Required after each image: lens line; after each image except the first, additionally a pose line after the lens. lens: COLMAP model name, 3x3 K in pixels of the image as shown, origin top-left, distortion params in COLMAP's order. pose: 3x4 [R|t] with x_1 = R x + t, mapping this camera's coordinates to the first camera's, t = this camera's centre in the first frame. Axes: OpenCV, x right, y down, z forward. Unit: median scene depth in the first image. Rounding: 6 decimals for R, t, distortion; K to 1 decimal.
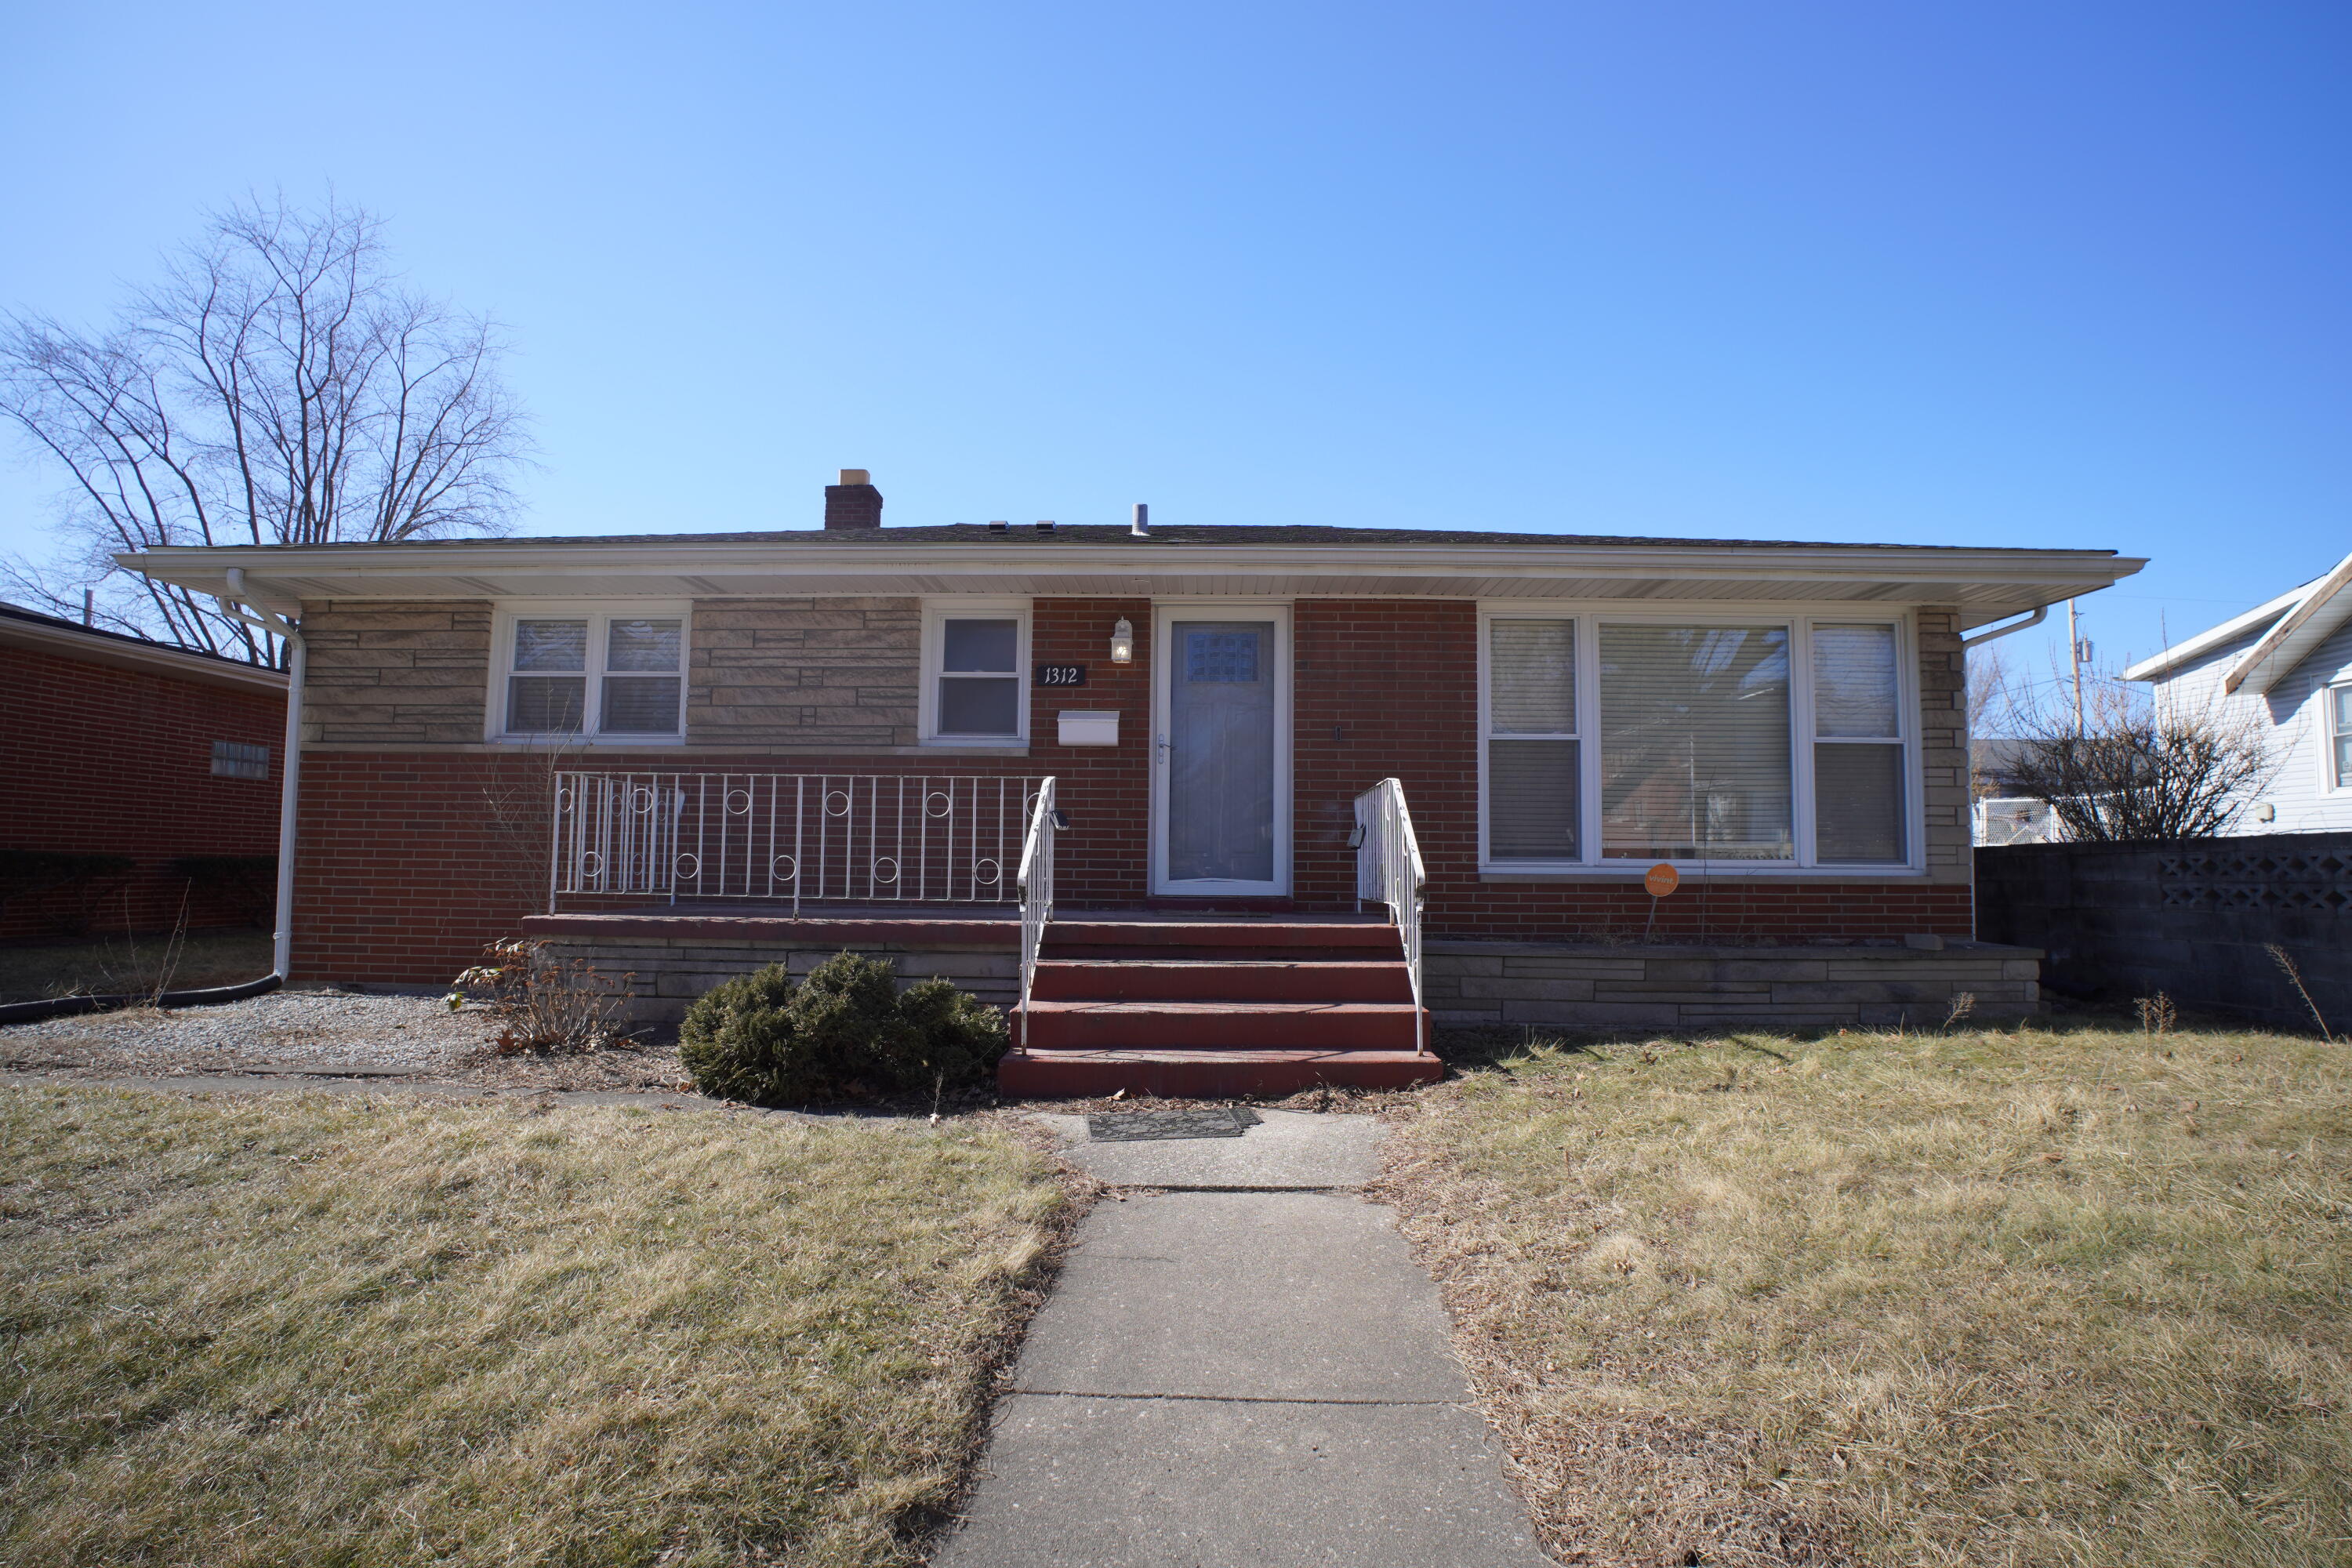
lens RADIAL K [[1132.8, 0, 1175.1], [0, 1132.8, 792.9], [0, 0, 1]] dist [-0.075440, 0.030629]
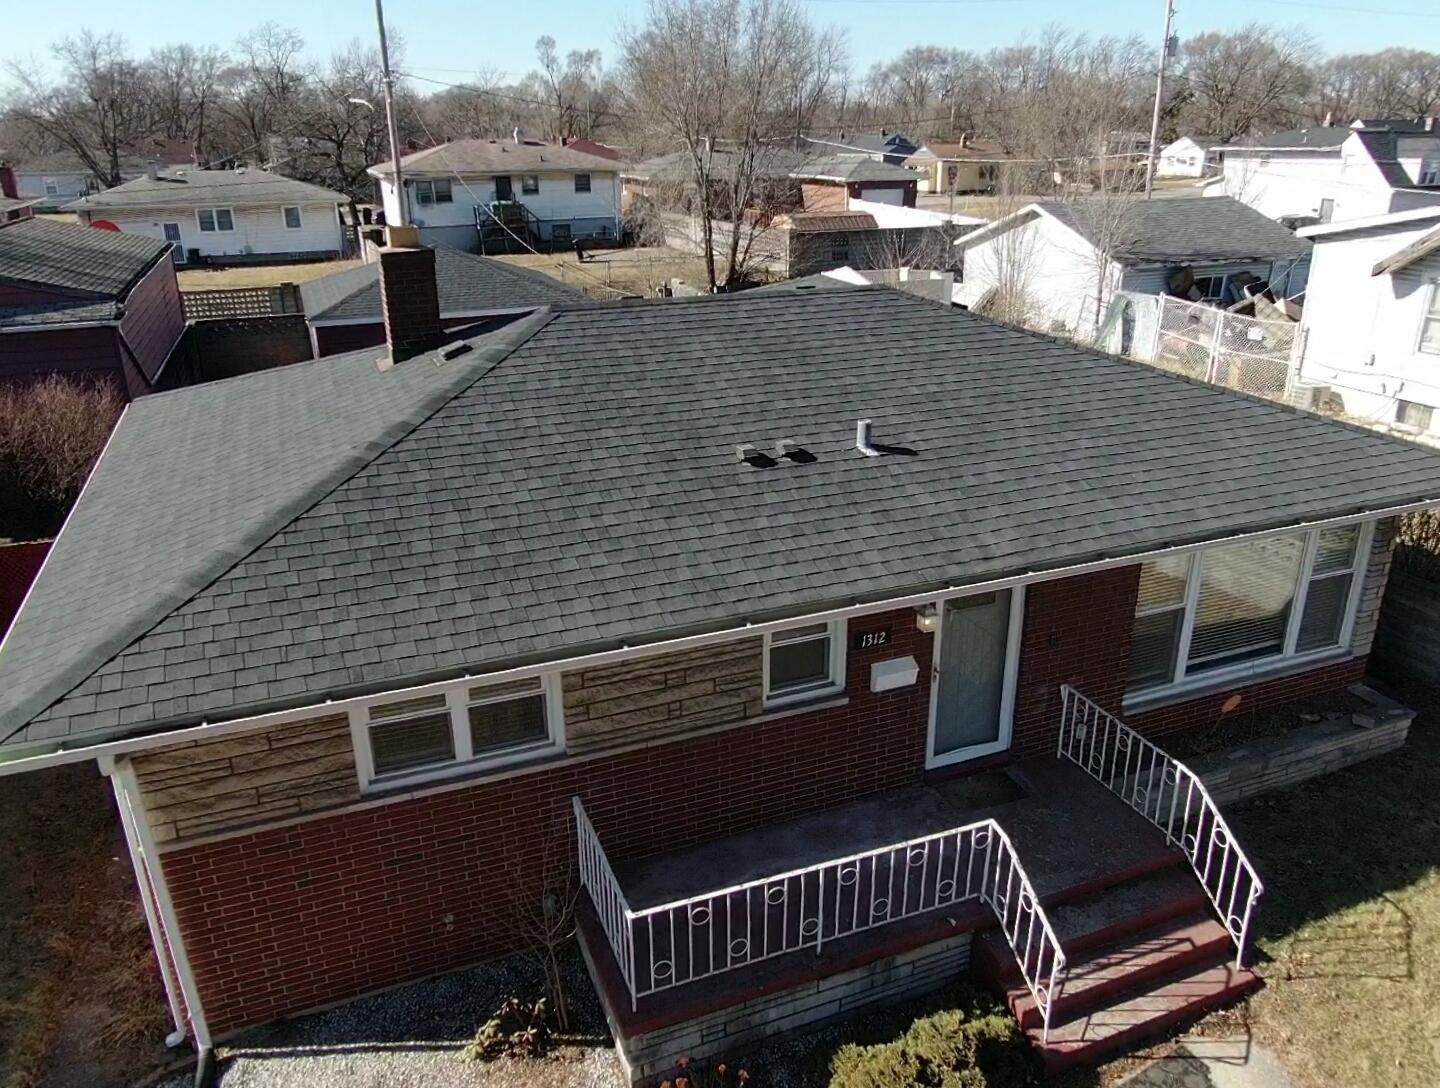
lens RADIAL K [[1067.2, 0, 724.6], [0, 1067.2, 539.8], [0, 0, 1]] dist [-0.005672, 0.002372]
pose [[0.915394, -0.161446, 0.368767, -0.661705], [-0.012090, 0.904618, 0.426052, -0.696822], [-0.402377, -0.394463, 0.826130, 0.153373]]
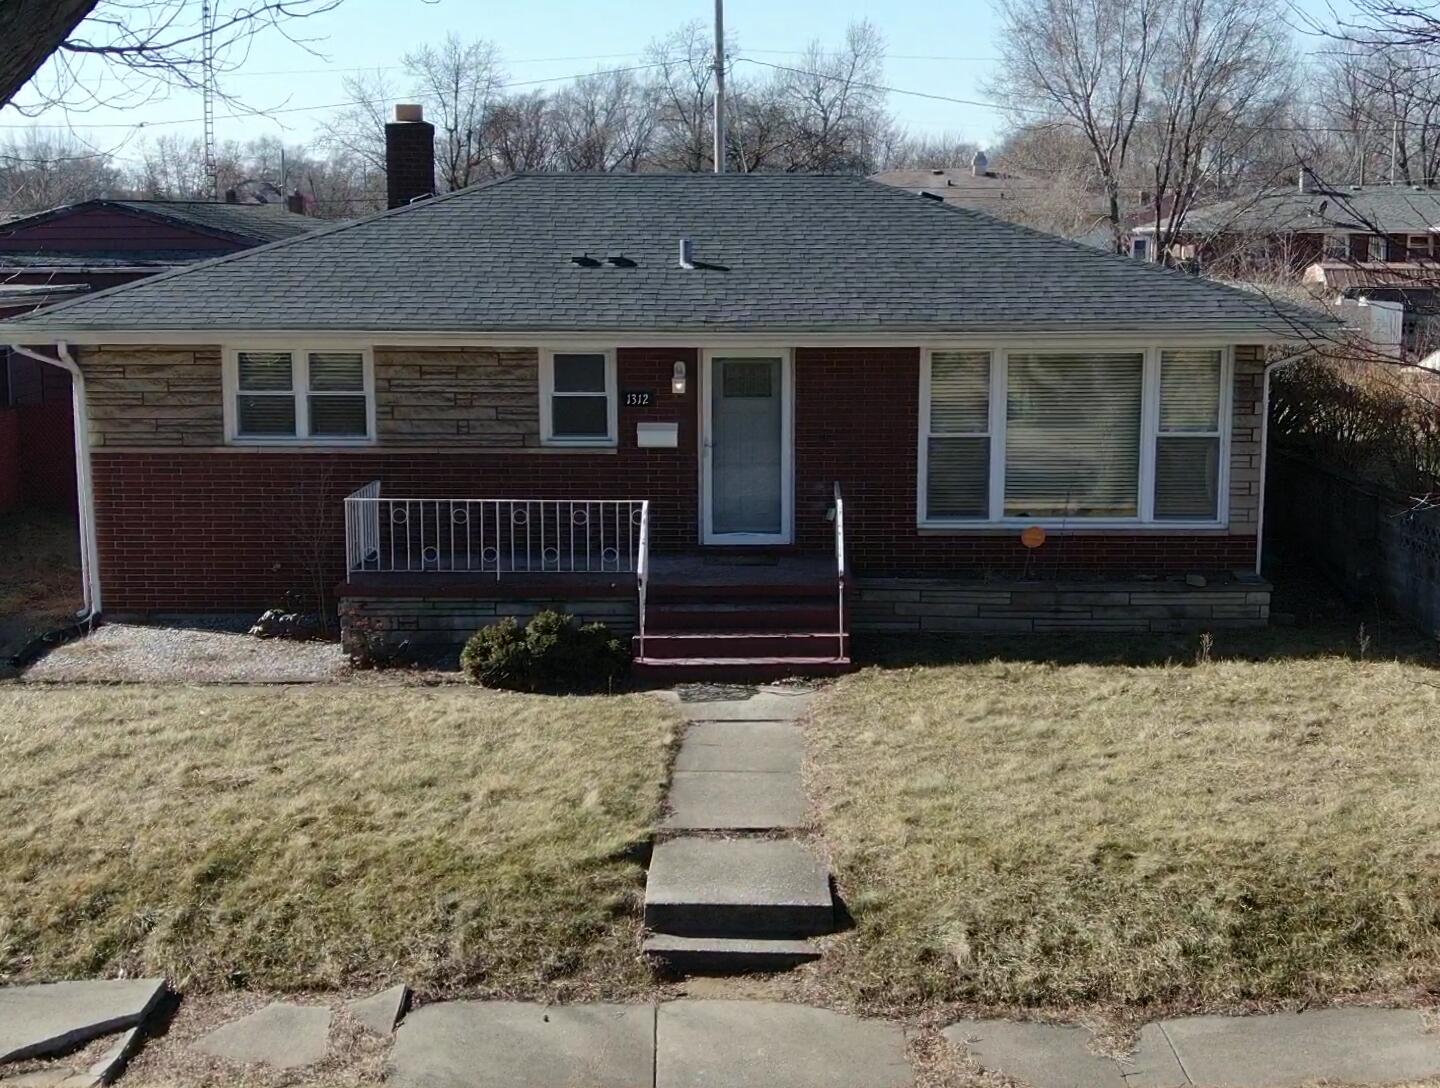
lens RADIAL K [[2077.5, 0, 720.0], [0, 2077.5, 544.0], [0, 0, 1]] dist [0.191619, -0.110573]
pose [[0.999899, -0.014052, 0.002021, -0.001456], [0.013240, 0.974425, 0.224321, -0.530592], [-0.005121, -0.224271, 0.974513, -1.698329]]
